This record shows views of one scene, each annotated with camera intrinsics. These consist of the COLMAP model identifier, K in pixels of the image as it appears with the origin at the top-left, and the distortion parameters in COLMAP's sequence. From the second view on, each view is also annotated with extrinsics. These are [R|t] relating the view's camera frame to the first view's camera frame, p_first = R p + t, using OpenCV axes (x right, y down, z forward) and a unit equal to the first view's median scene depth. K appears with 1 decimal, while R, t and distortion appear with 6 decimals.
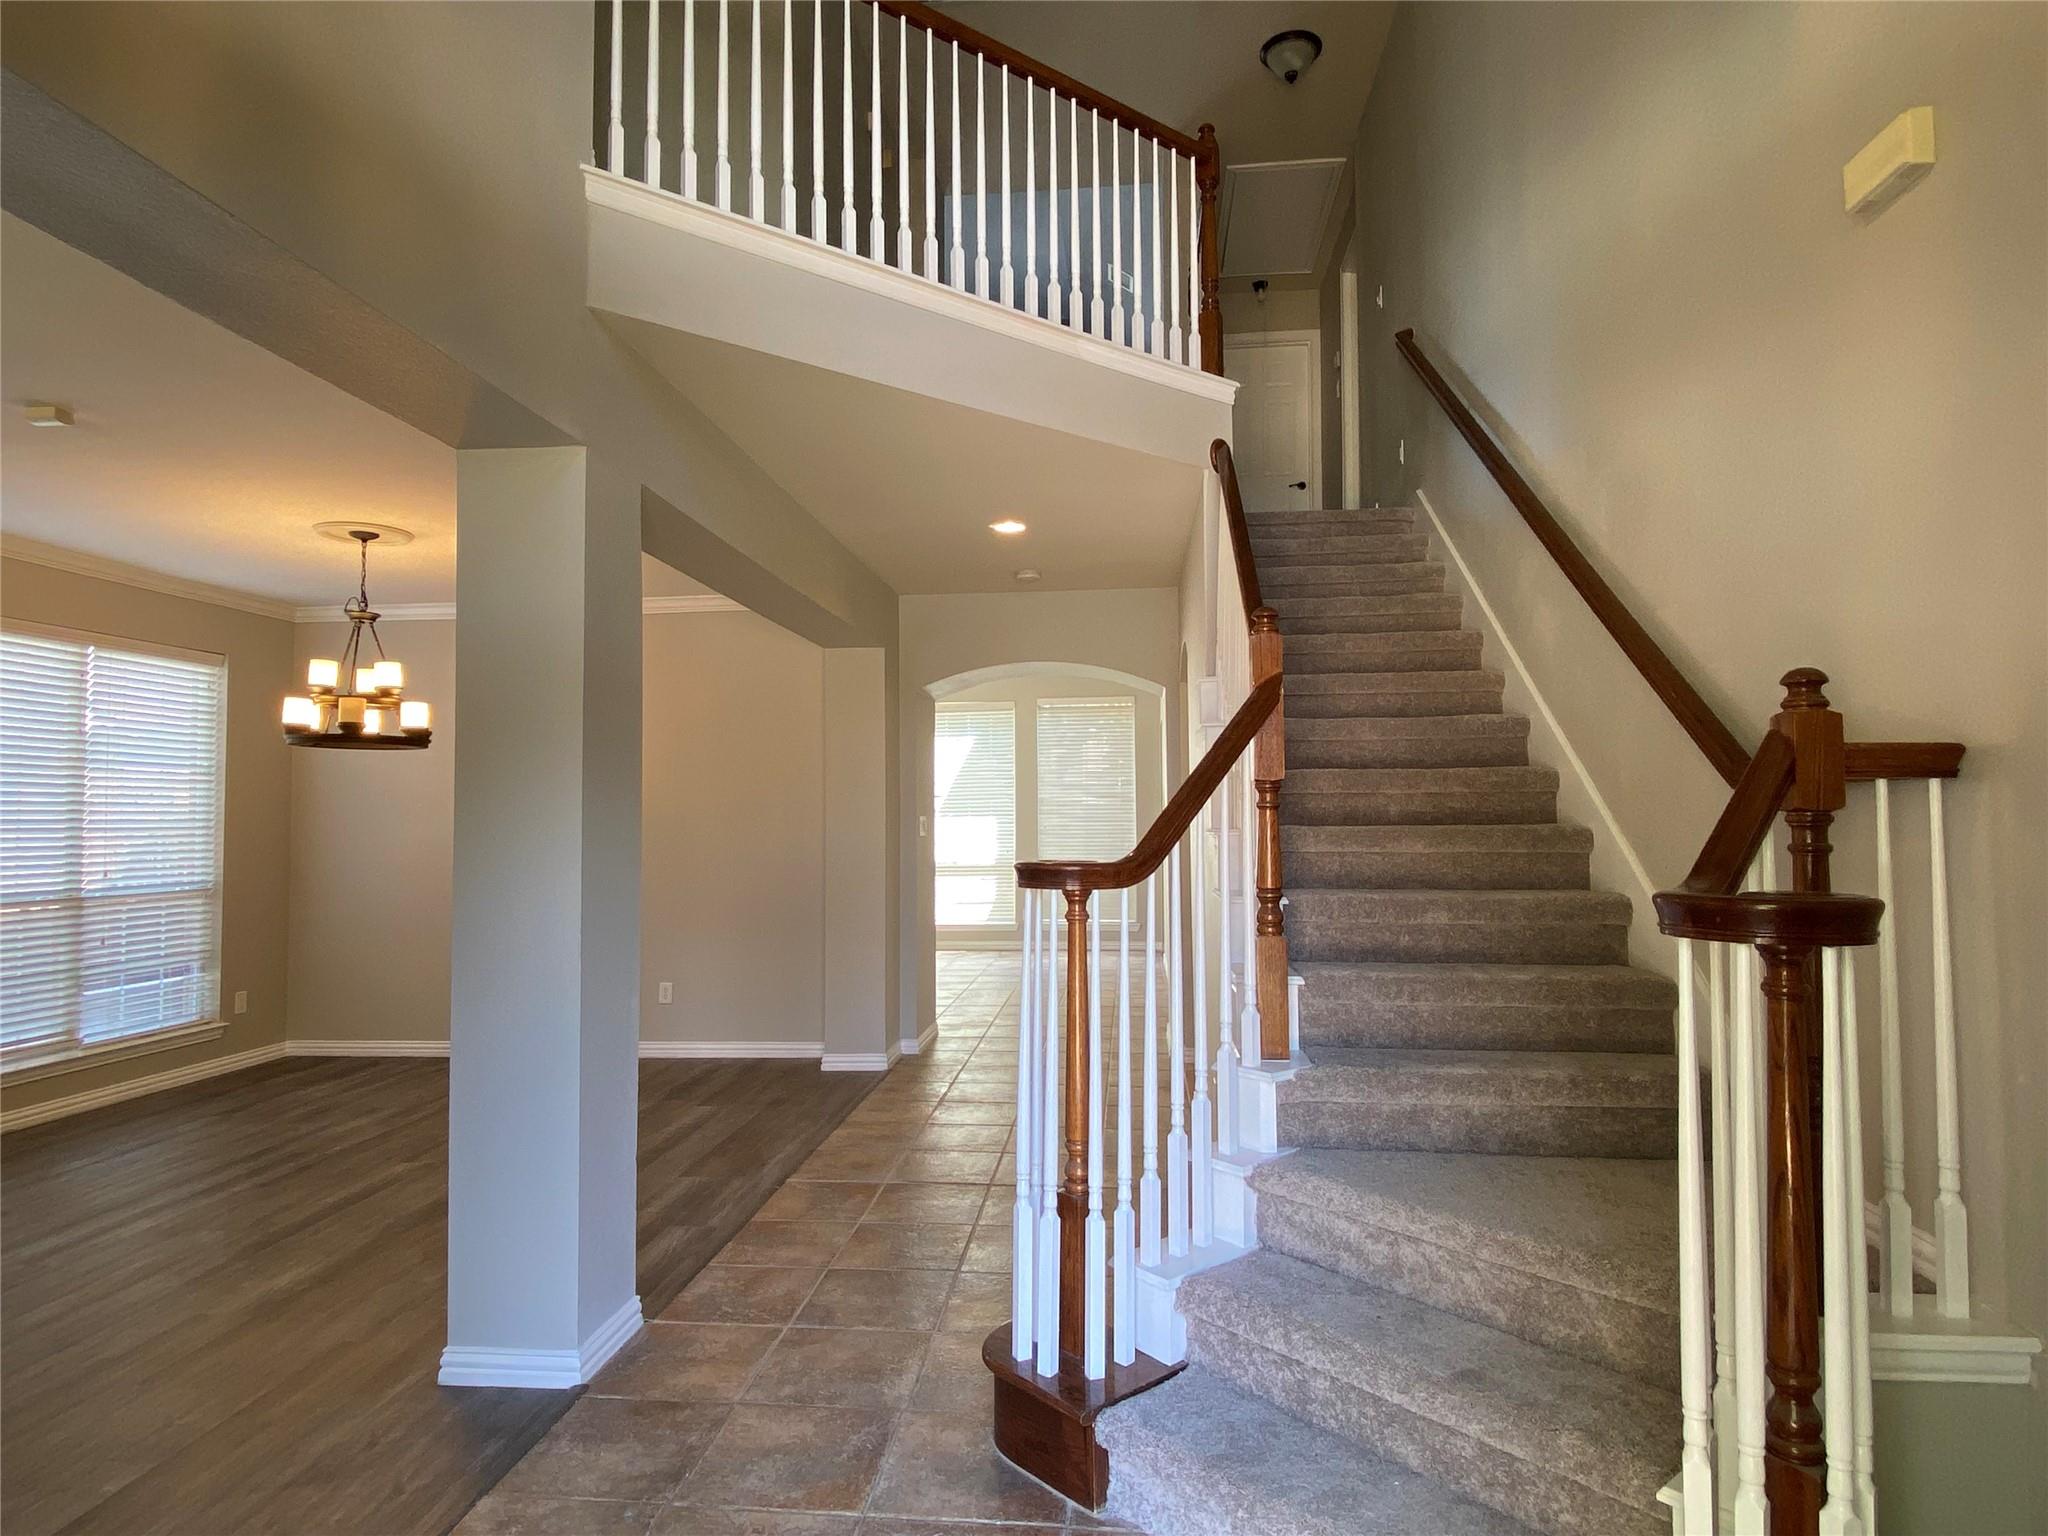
lens RADIAL K [[1162.2, 0, 1028.0], [0, 1162.2, 775.8], [0, 0, 1]] dist [-0.000278, -0.000529]
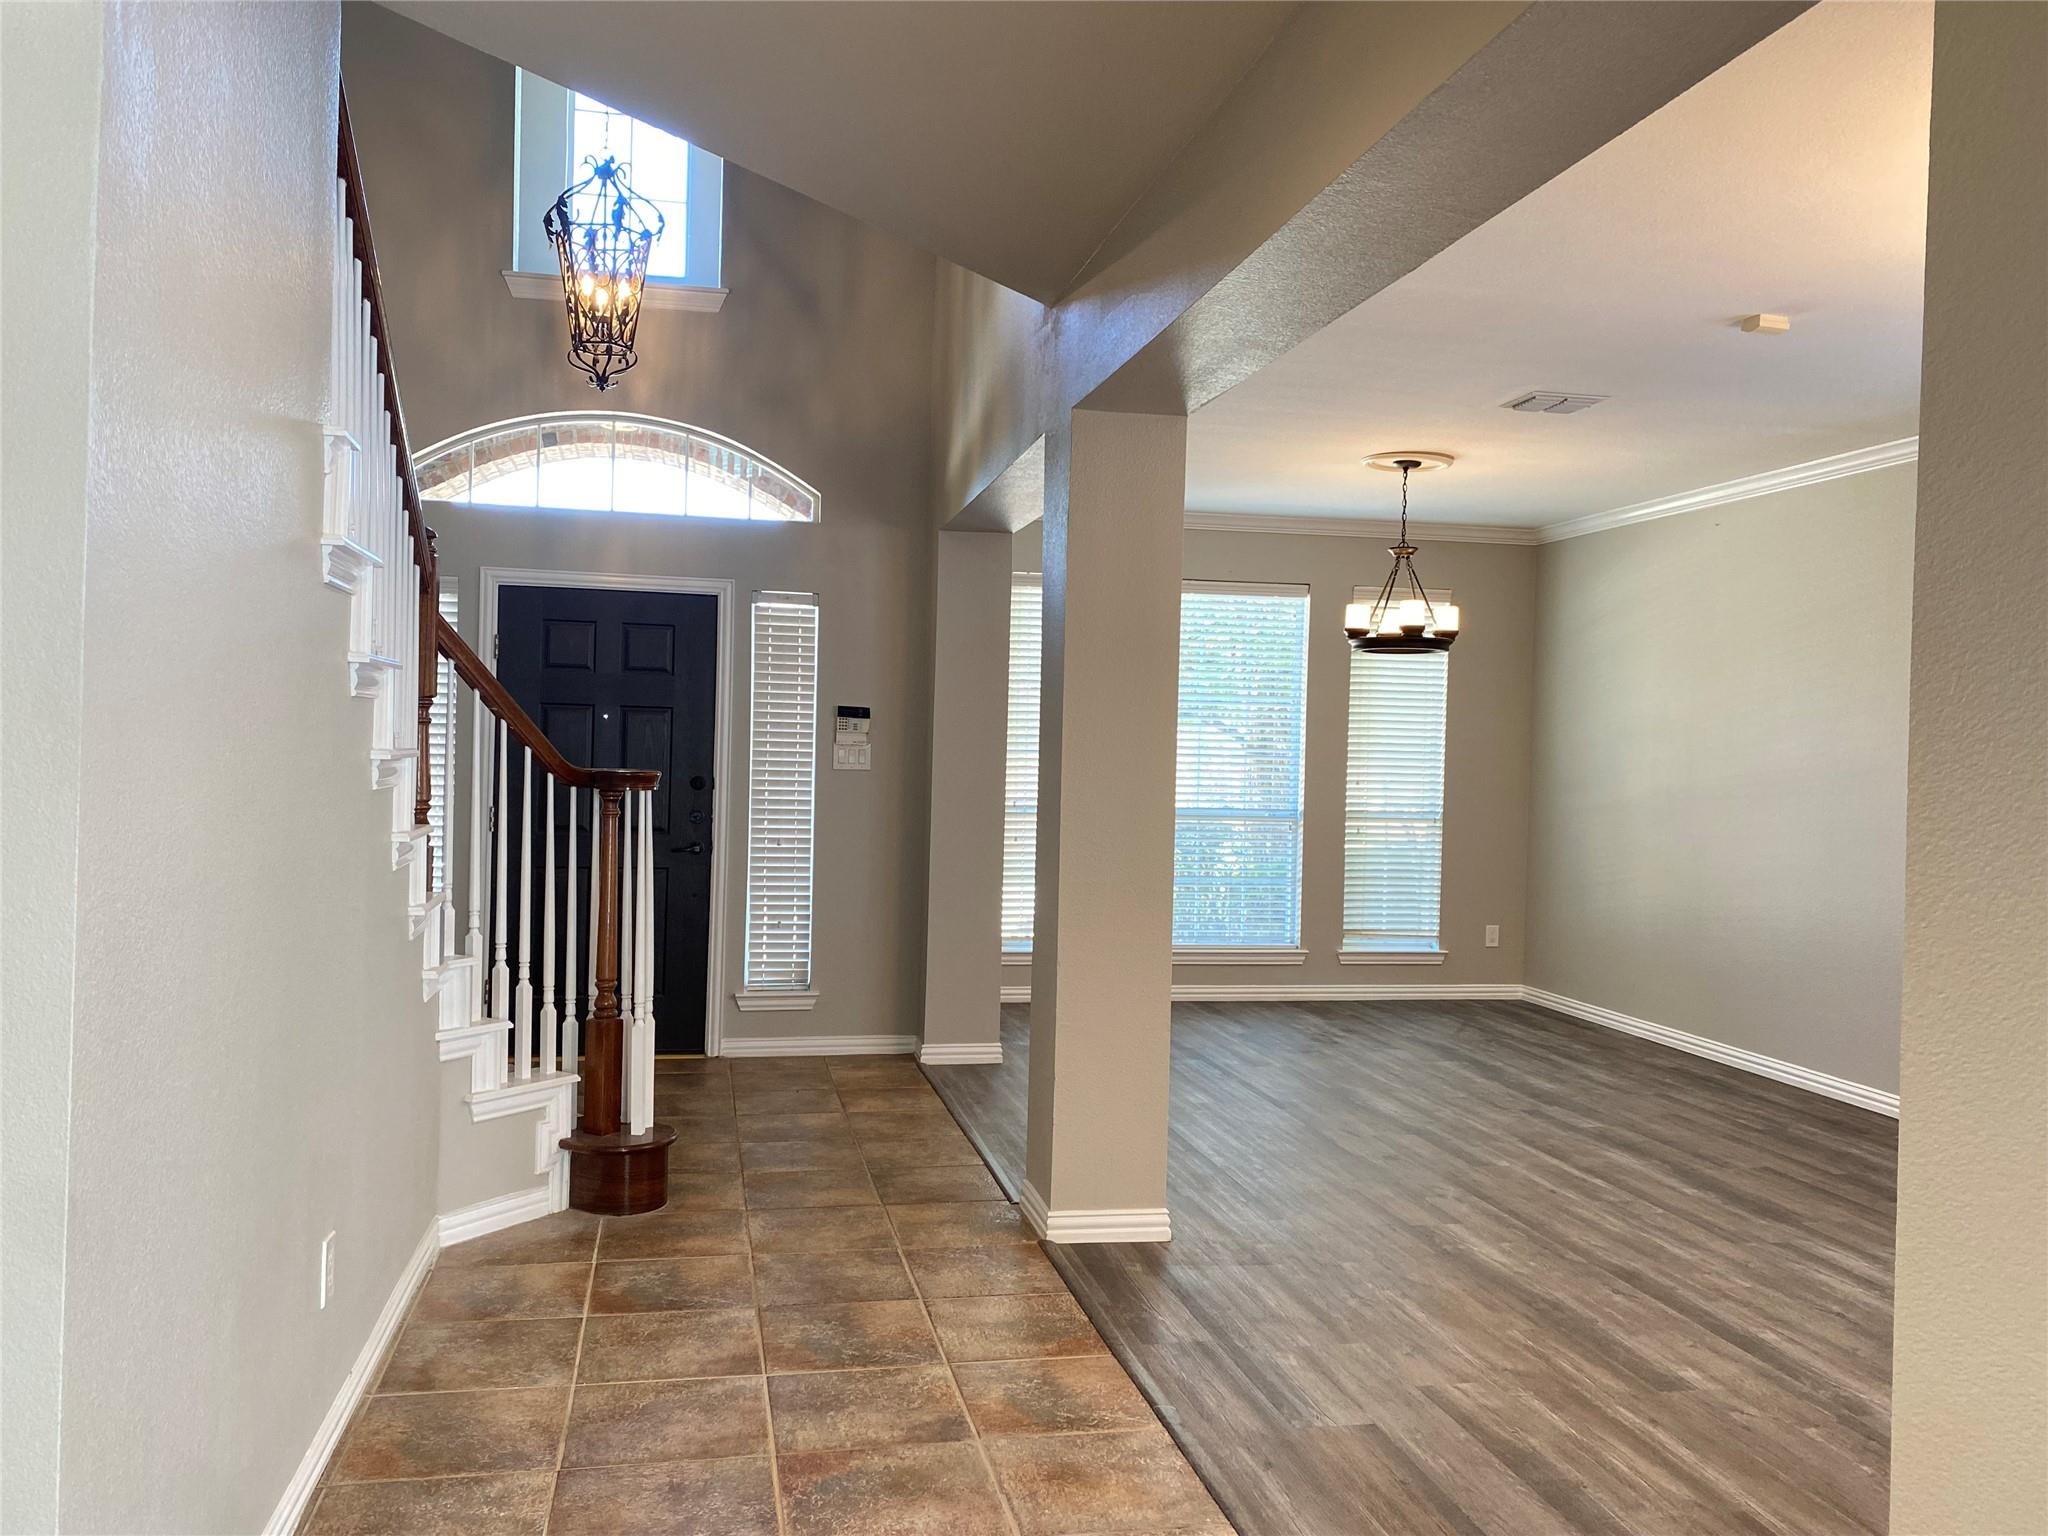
lens RADIAL K [[1565.0, 0, 1033.2], [0, 1565.0, 754.7], [0, 0, 1]] dist [0.051734, -0.035908]
pose [[-0.955138, -0.011529, -0.295935, 0.074378], [-0.000591, 0.999314, -0.037025, 0.071057], [0.296159, -0.035189, -0.954490, 1.834128]]
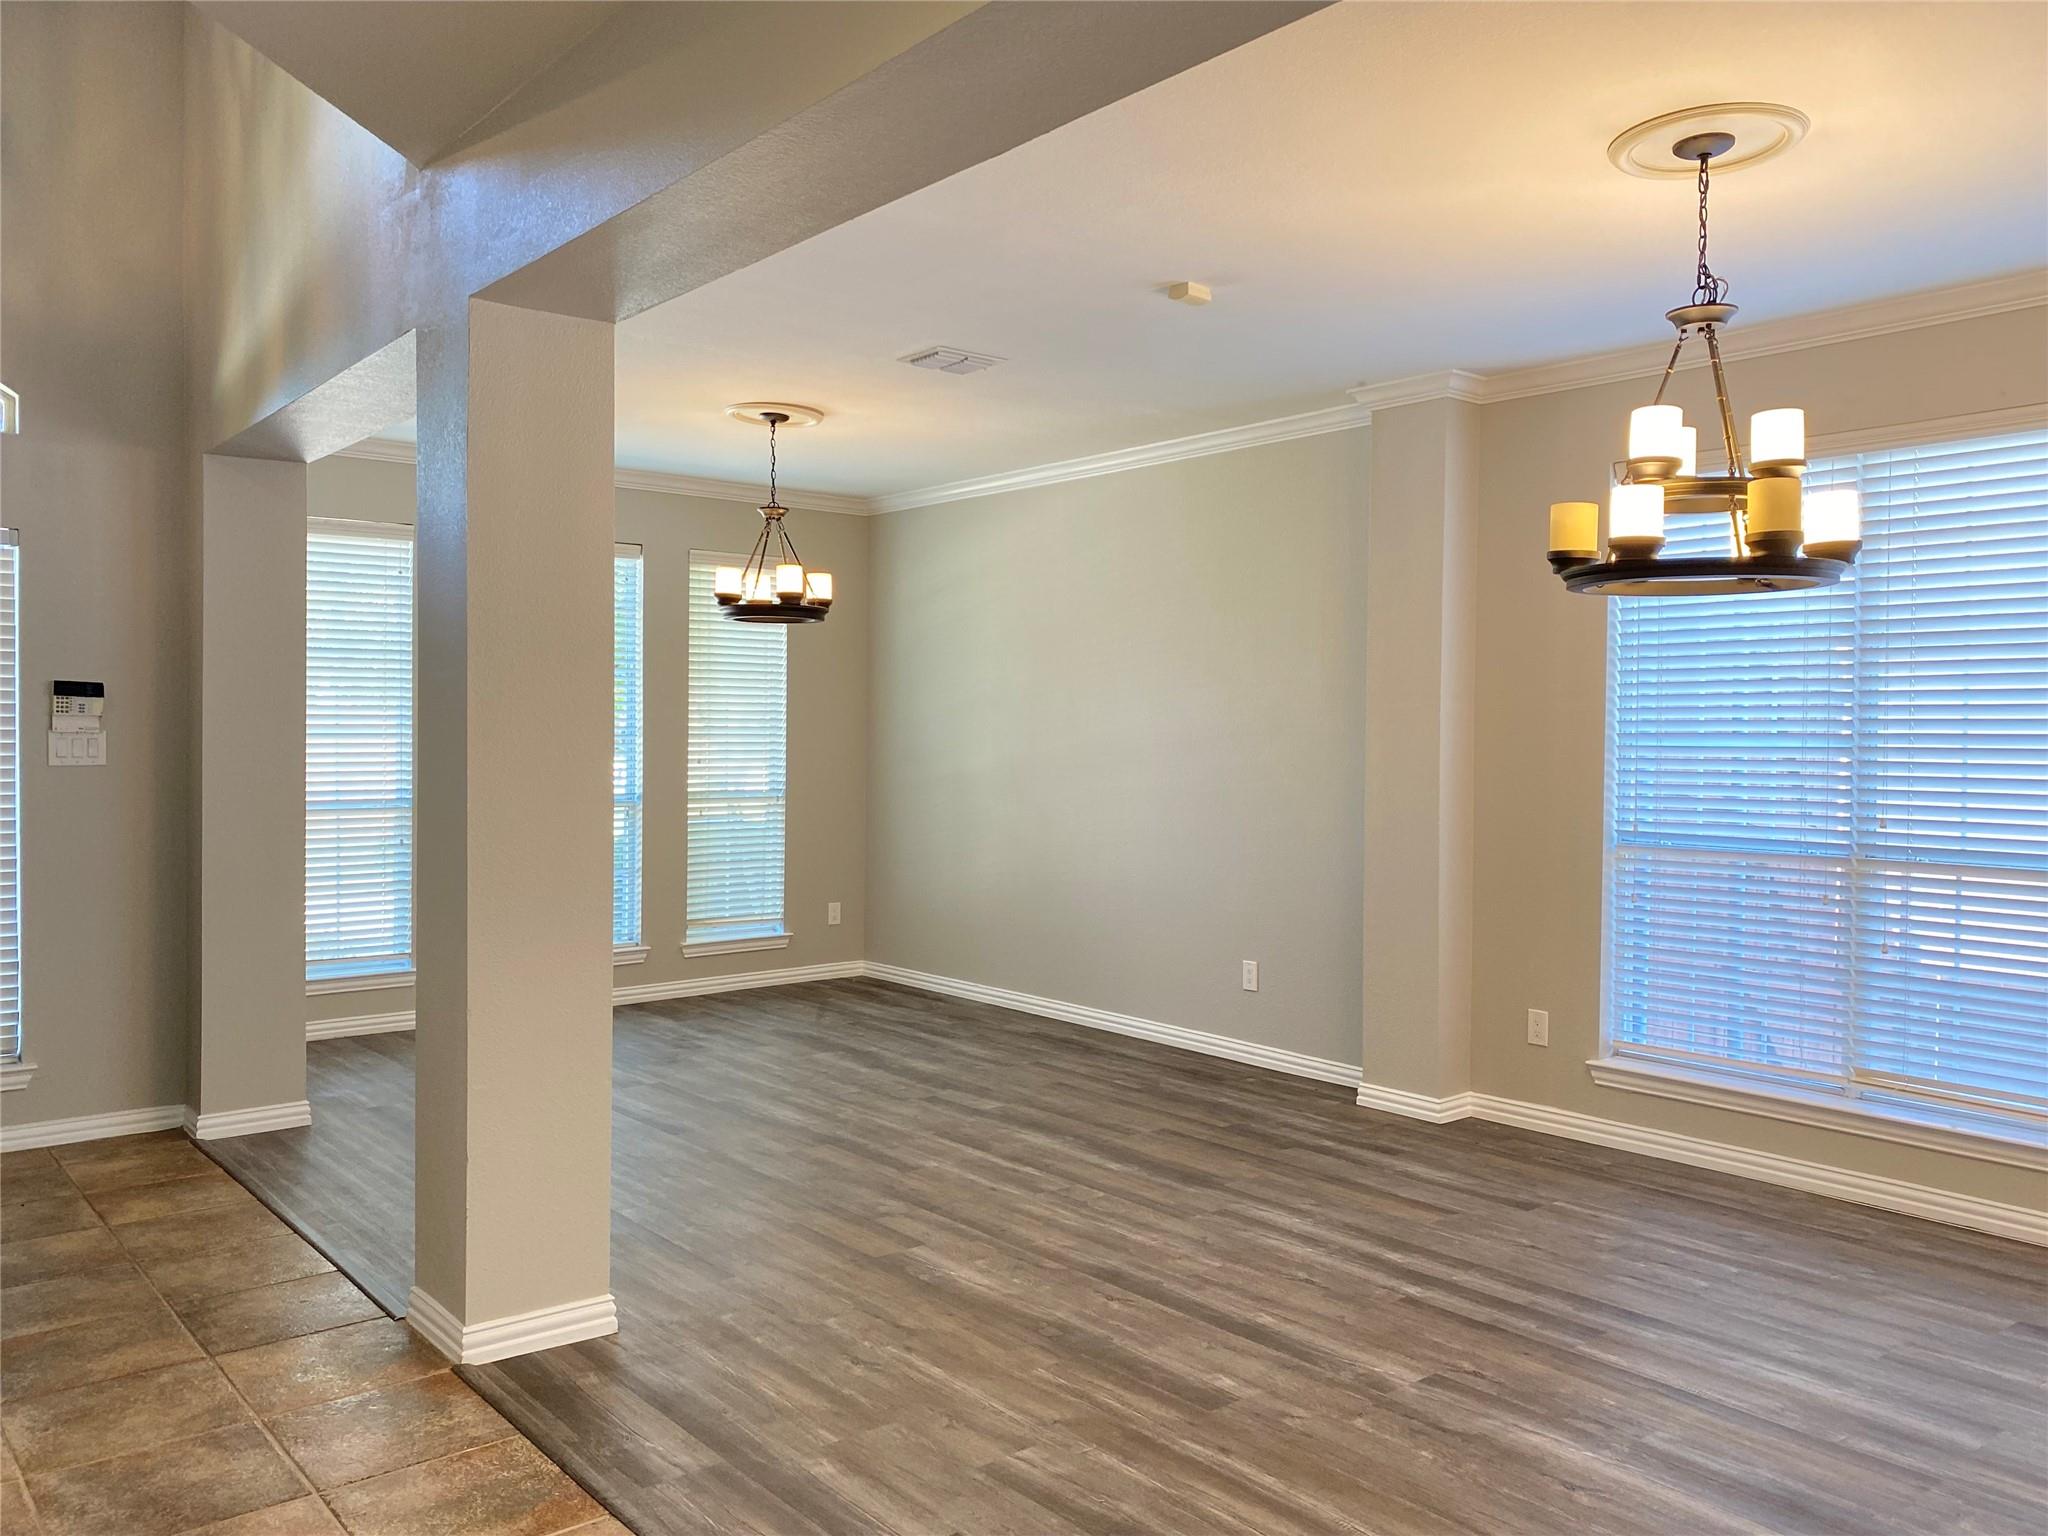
lens RADIAL K [[1565.0, 0, 1019.2], [0, 1565.0, 762.0], [0, 0, 1]] dist [0.051734, -0.035908]
pose [[-0.715411, 0.020631, -0.698399, 0.116774], [0.033831, 0.999414, -0.005131, 0.054063], [0.697884, -0.027299, -0.715690, 1.620898]]
